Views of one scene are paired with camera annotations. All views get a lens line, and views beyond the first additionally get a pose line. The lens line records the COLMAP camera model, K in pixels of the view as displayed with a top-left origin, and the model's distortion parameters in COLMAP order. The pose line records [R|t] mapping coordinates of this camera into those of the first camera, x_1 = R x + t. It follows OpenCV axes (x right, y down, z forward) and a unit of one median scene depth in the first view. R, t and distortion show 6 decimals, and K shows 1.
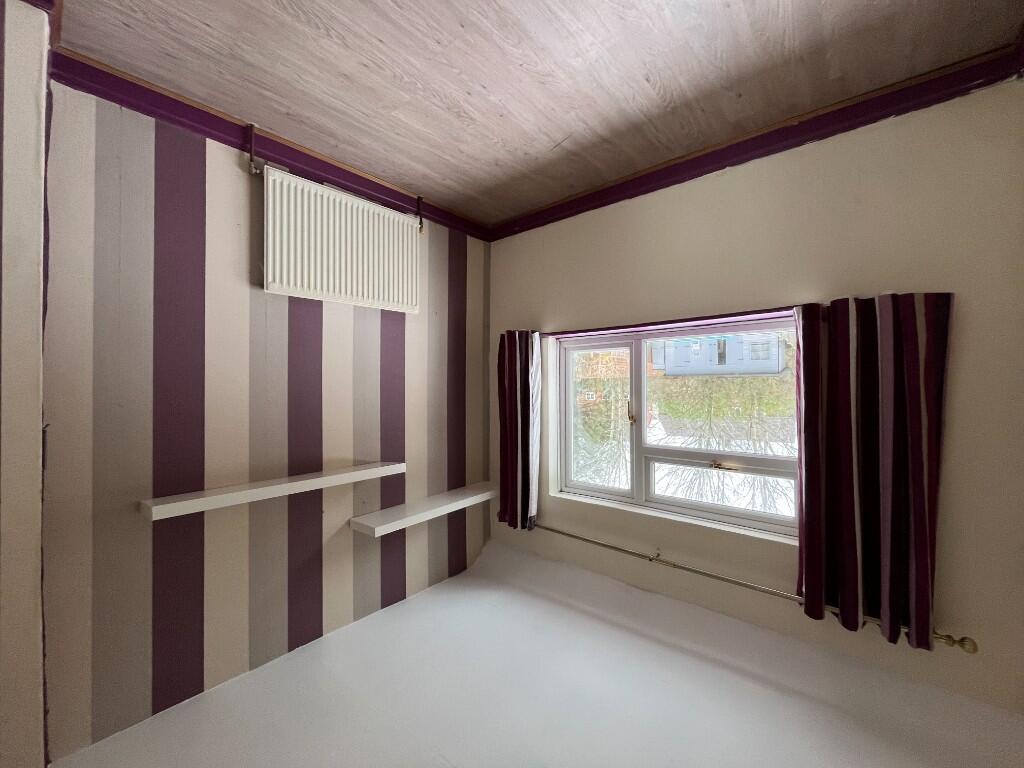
lens RADIAL K [[417.5, 0, 509.5], [0, 417.5, 380.7], [0, 0, 1]] dist [-0.001818, -0.000242]
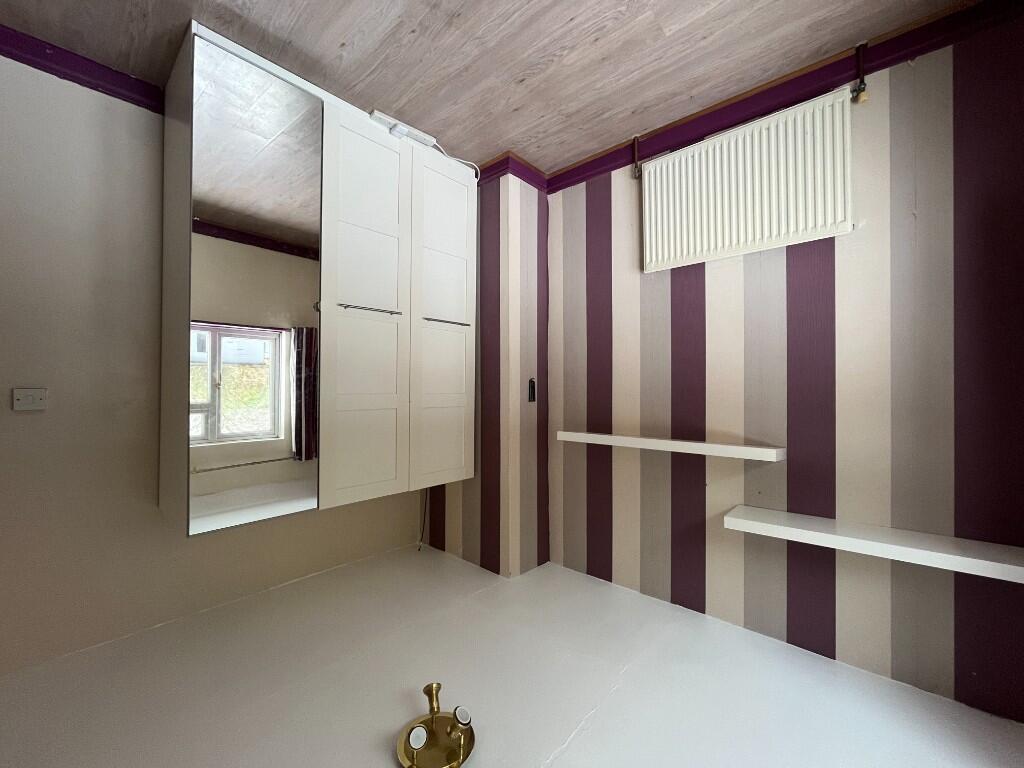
lens RADIAL K [[417.5, 0, 509.5], [0, 417.5, 380.7], [0, 0, 1]] dist [-0.001818, -0.000242]
pose [[-0.021191, -0.010477, -0.999721, 0.529822], [0.010073, 0.999892, -0.010692, 0.087804], [0.999725, -0.010297, -0.021083, 0.594660]]
